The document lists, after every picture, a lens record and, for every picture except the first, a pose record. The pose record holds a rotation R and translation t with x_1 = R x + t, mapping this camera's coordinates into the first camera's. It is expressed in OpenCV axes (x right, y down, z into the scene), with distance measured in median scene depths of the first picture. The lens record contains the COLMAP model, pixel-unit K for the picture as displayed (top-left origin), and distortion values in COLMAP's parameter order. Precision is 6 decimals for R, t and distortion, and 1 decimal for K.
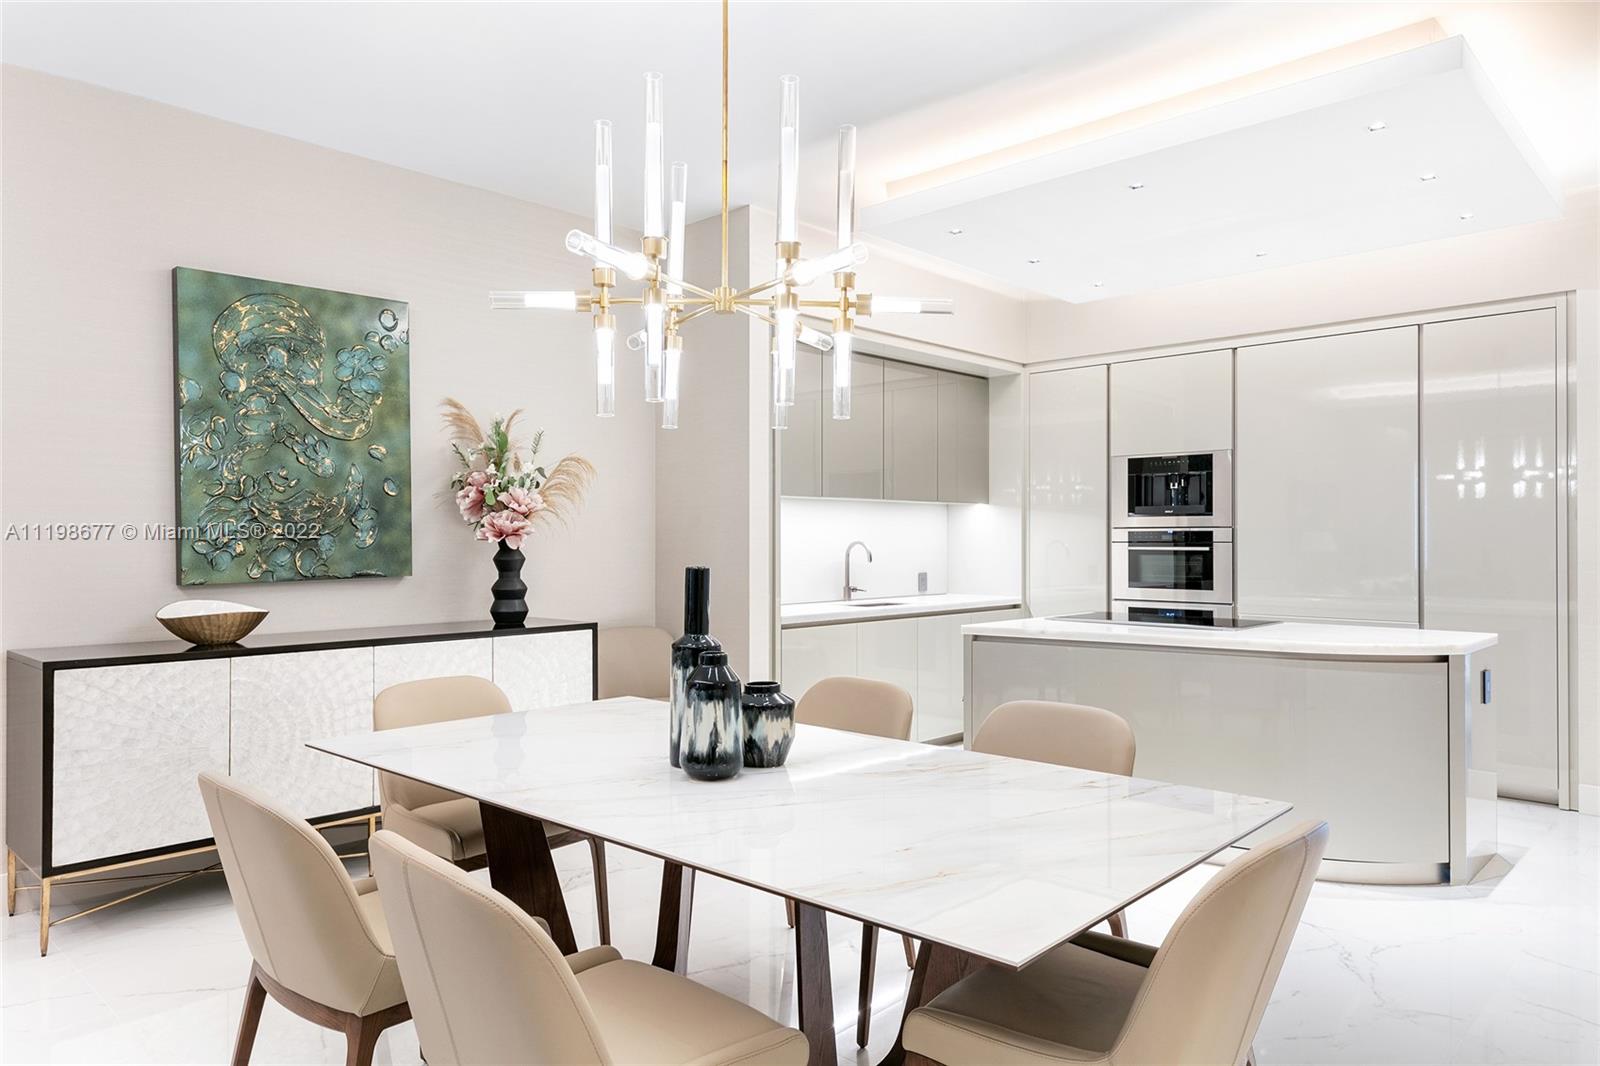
lens RADIAL K [[1030.7, 0, 801.7], [0, 1030.7, 531.8], [0, 0, 1]] dist [-0.004270, -0.000463]
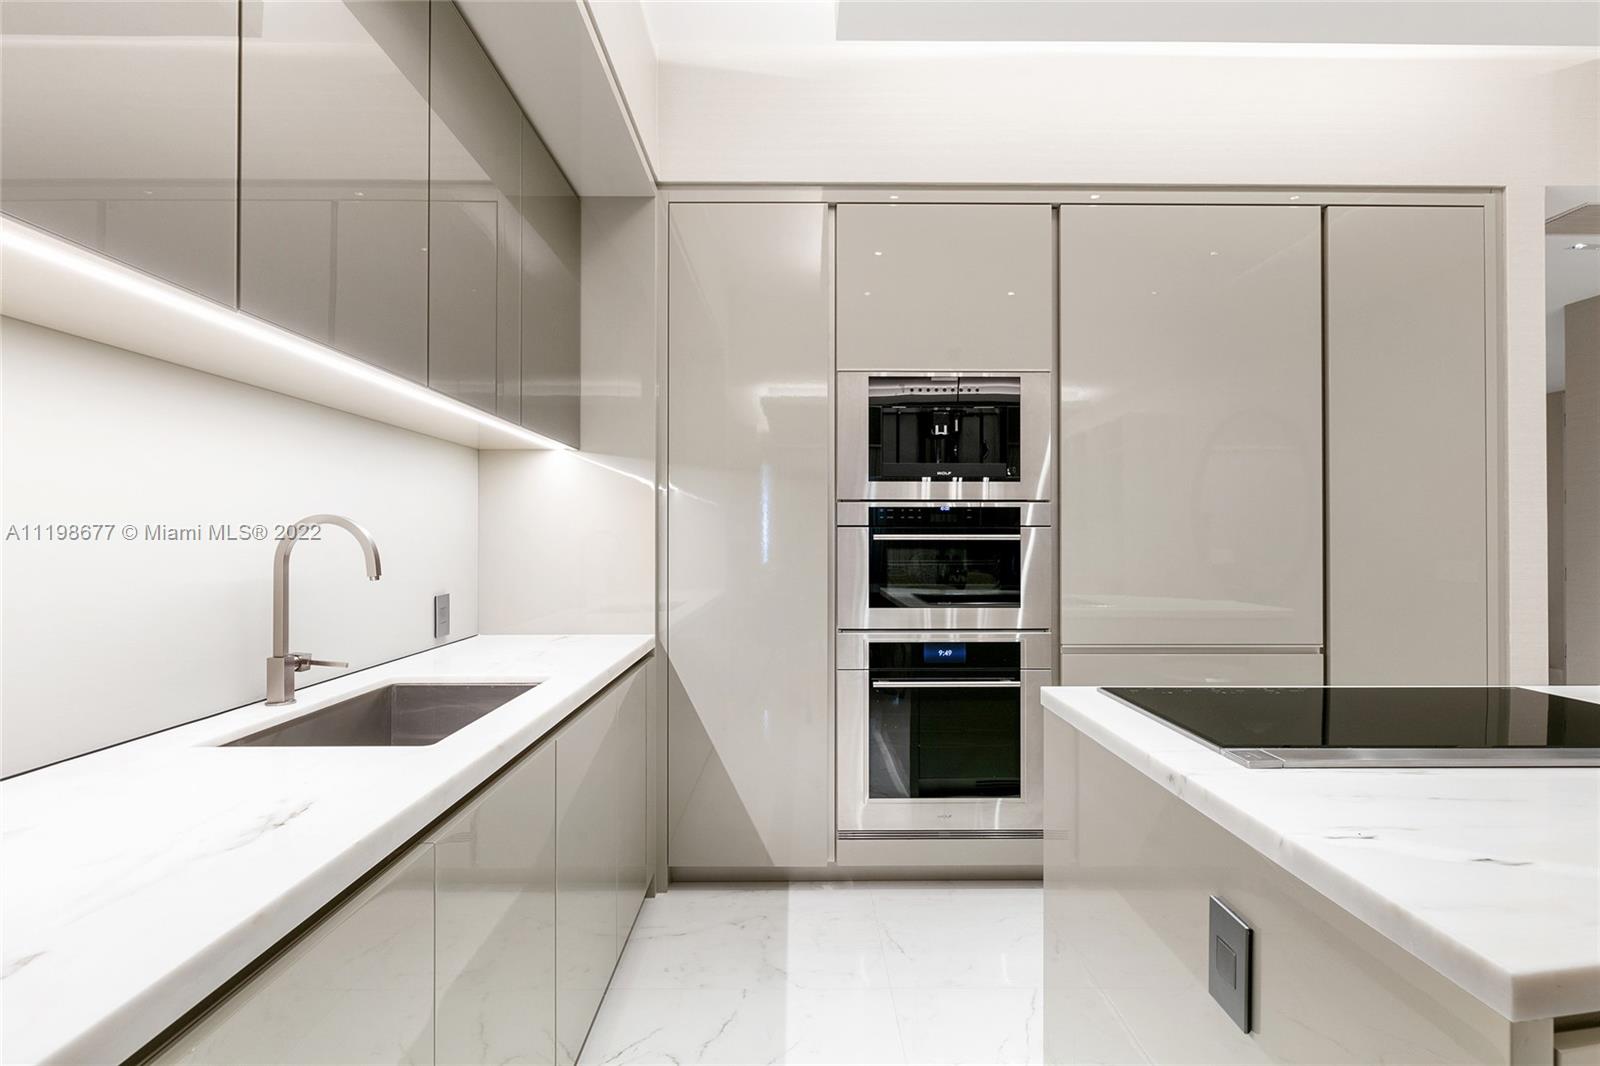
lens RADIAL K [[816.7, 0, 807.3], [0, 816.7, 529.1], [0, 0, 1]] dist [-0.003084, -0.000183]
pose [[0.718087, 0.006892, 0.695919, -0.022301], [-0.004956, 0.999976, -0.004789, 0.019843], [-0.695936, -0.000010, 0.718104, 1.016129]]
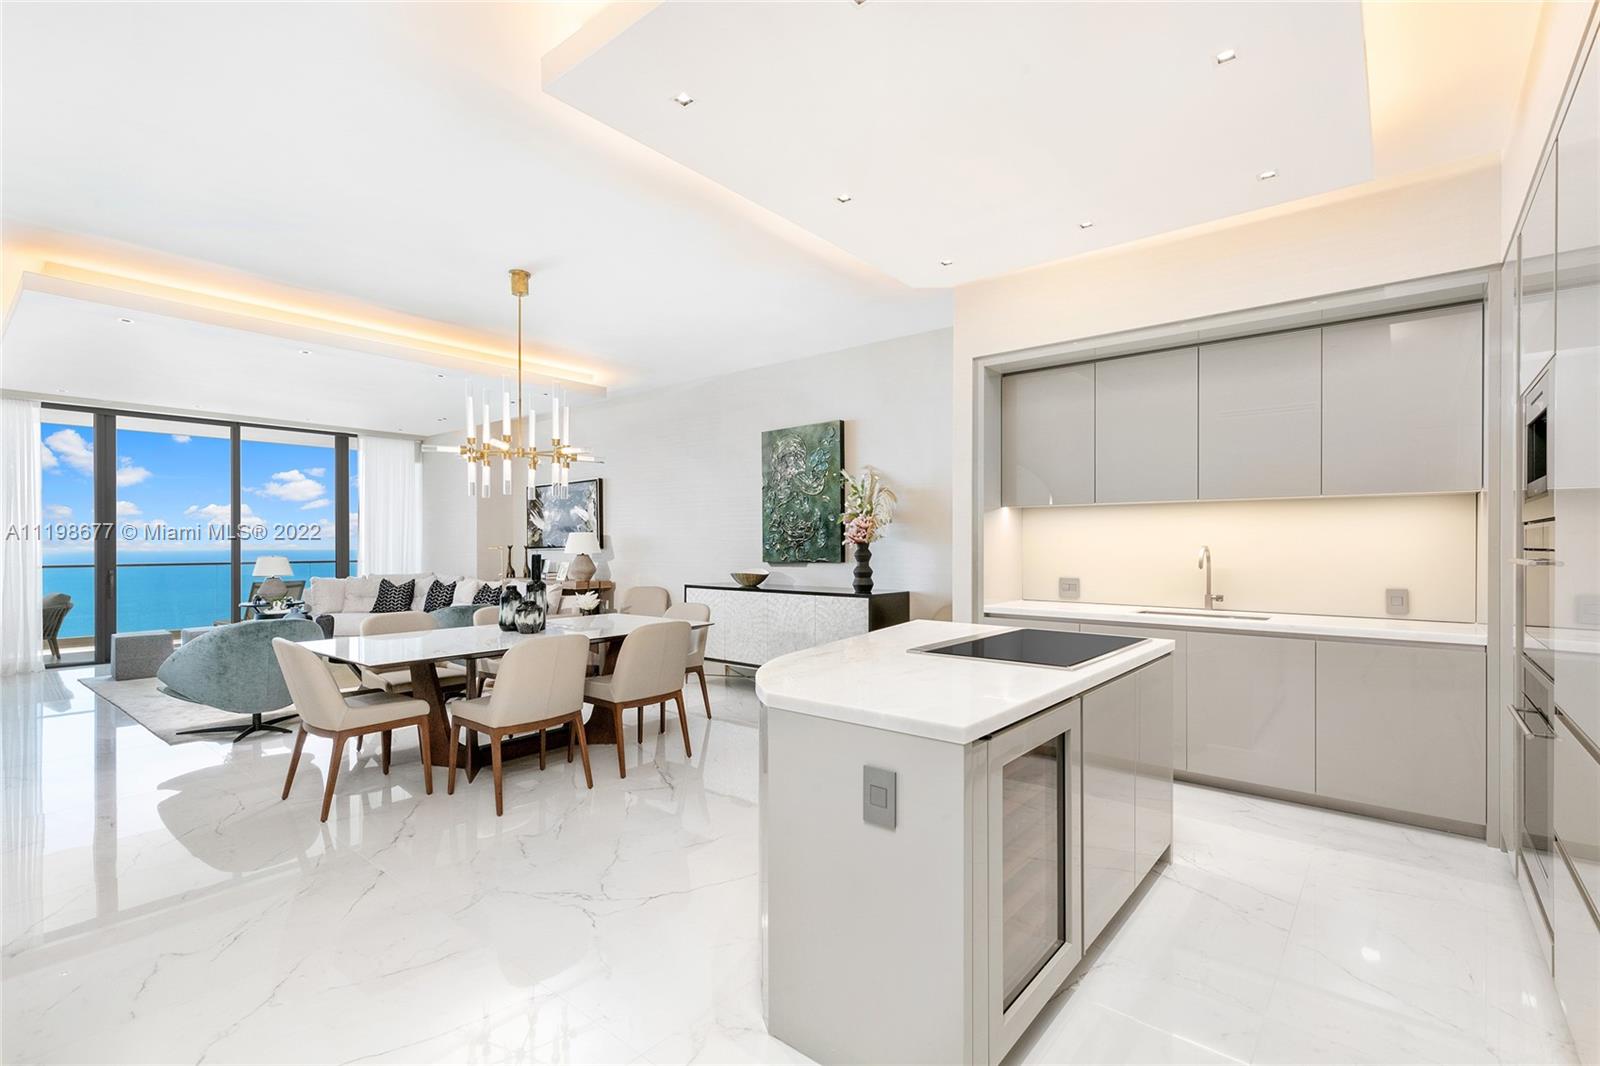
lens RADIAL K [[728.2, 0, 800.8], [0, 728.2, 544.3], [0, 0, 1]] dist [0.005458, 0.000139]
pose [[0.059962, -0.000646, -0.998200, 0.982973], [0.004544, 0.999990, -0.000374, 0.009423], [0.998190, -0.004514, 0.059965, 0.857890]]
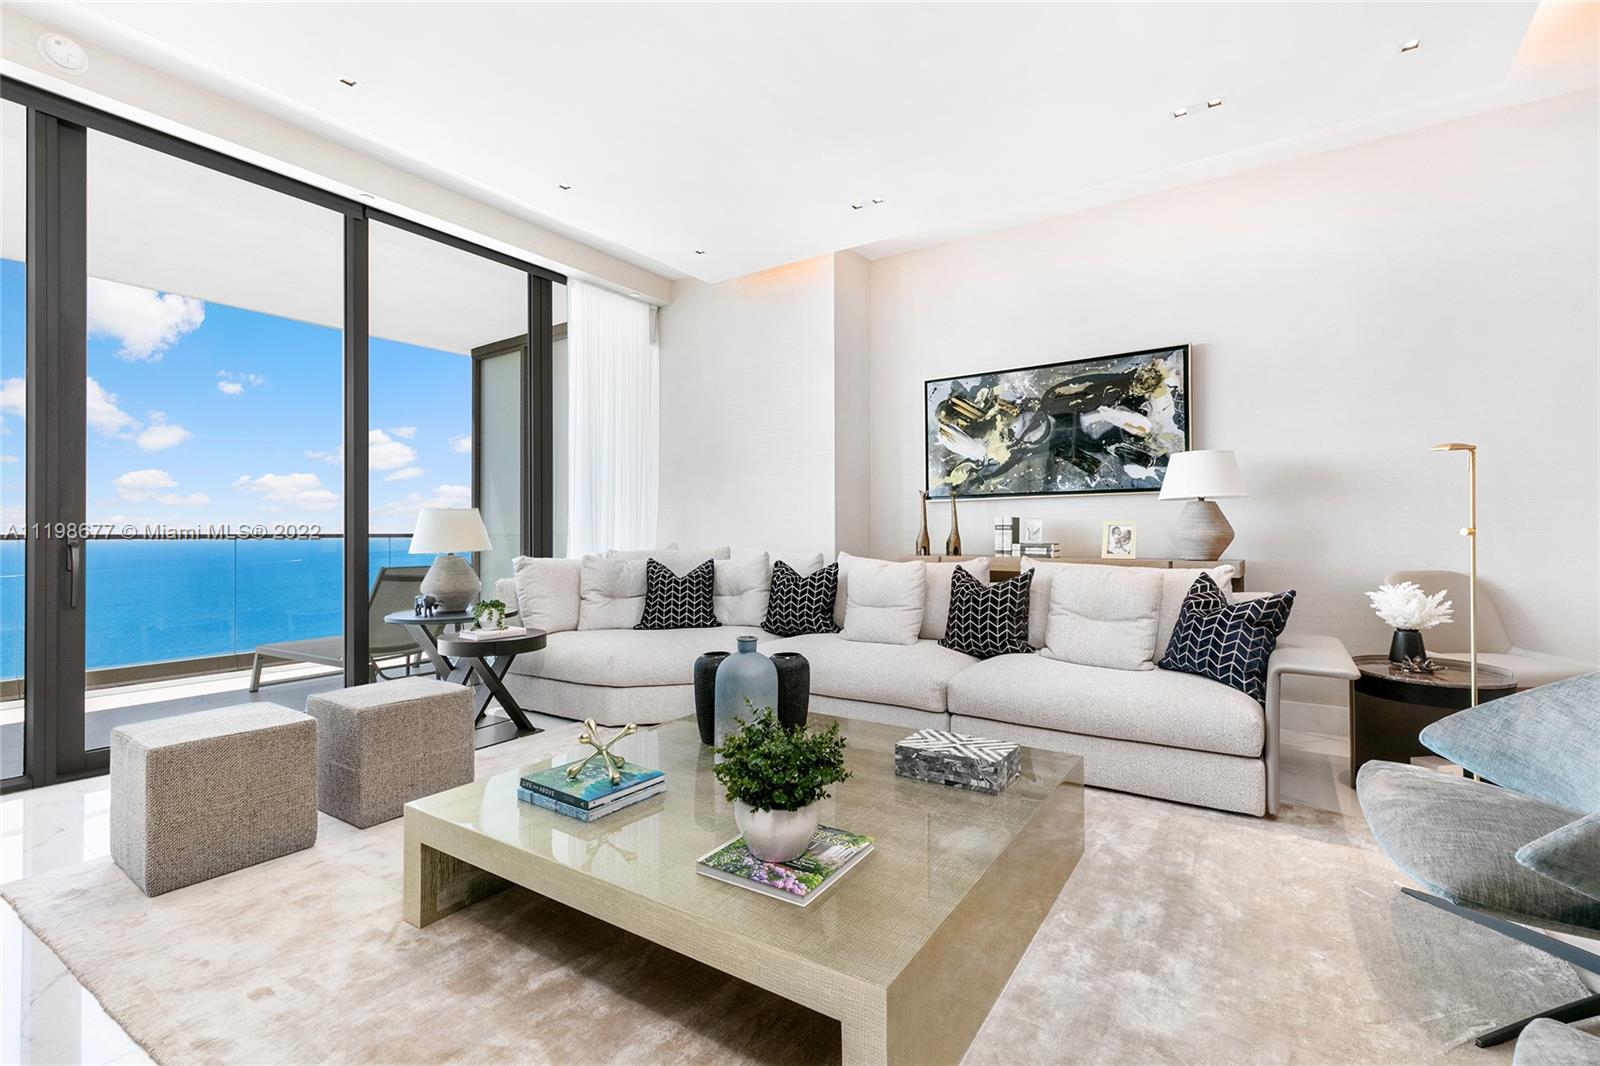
lens RADIAL K [[728.2, 0, 799.2], [0, 728.2, 527.3], [0, 0, 1]] dist [0.005458, 0.000139]
pose [[0.164718, -0.005352, -0.986326, -0.120203], [0.007617, 0.999962, -0.004154, 0.061635], [0.986311, -0.006829, 0.164753, -0.166609]]
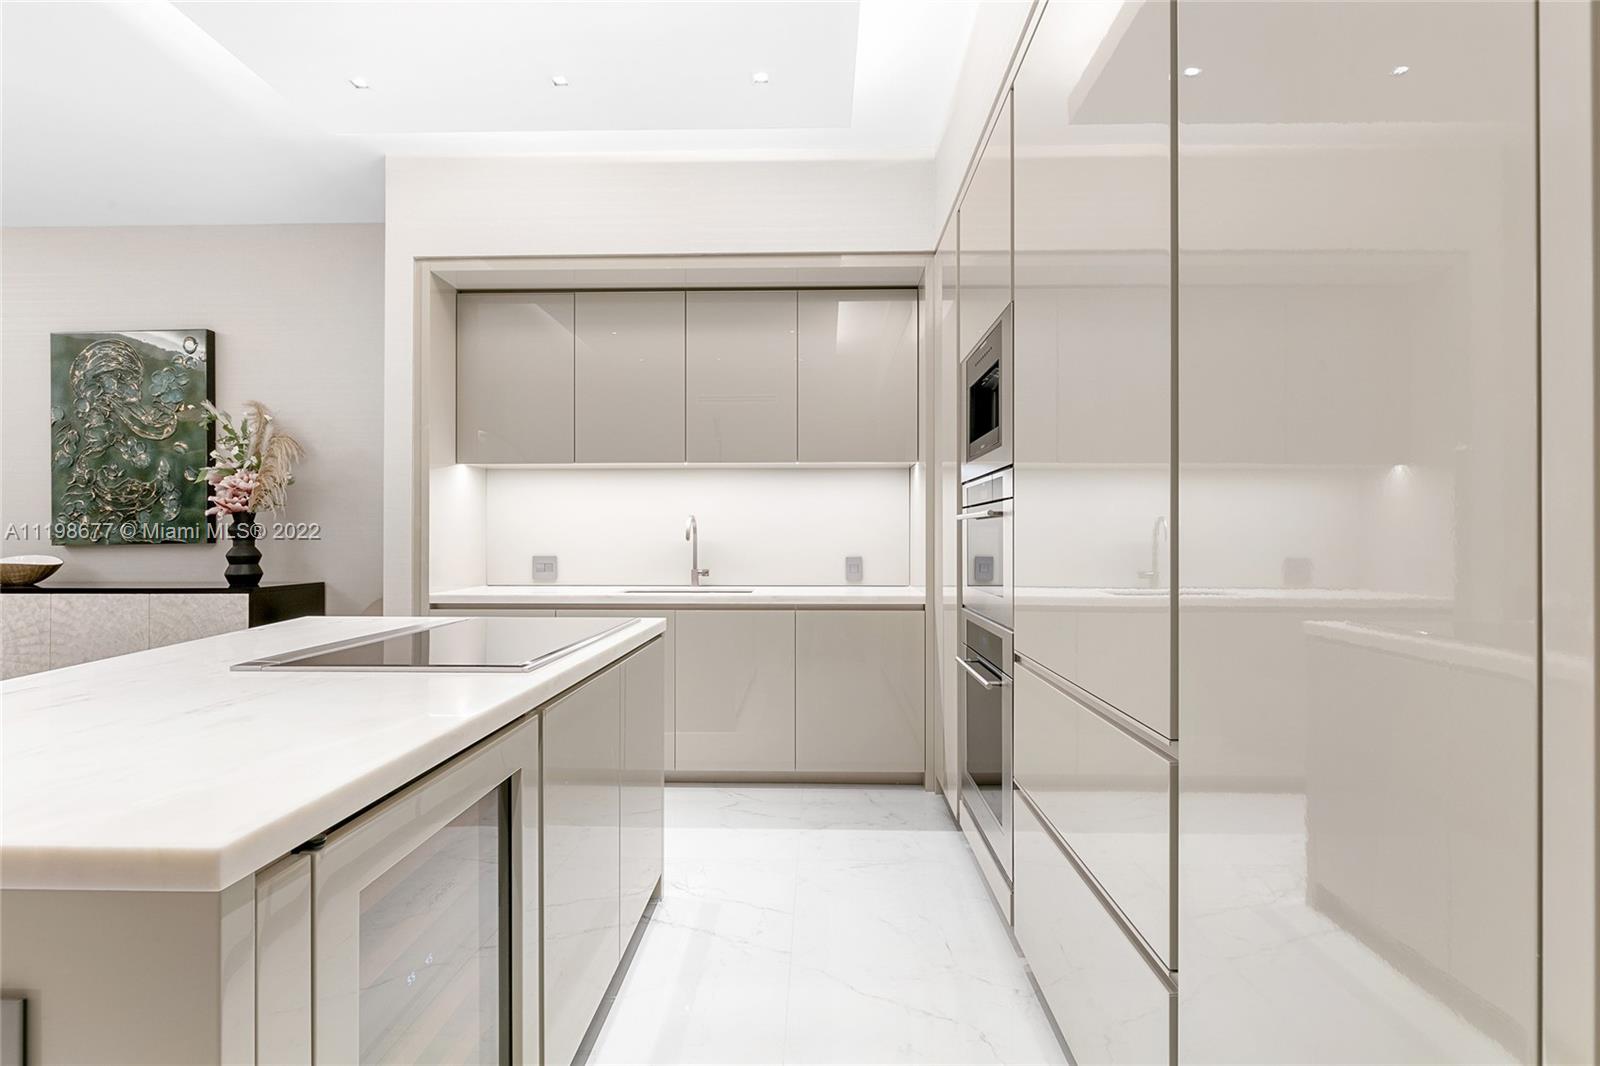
lens RADIAL K [[772.7, 0, 799.3], [0, 772.7, 533.6], [0, 0, 1]] dist [0.004194, 0.001011]
pose [[0.659078, -0.003386, -0.752067, 0.838776], [0.004508, 0.999990, -0.000551, 0.035557], [0.752061, -0.003027, 0.659087, 0.933003]]
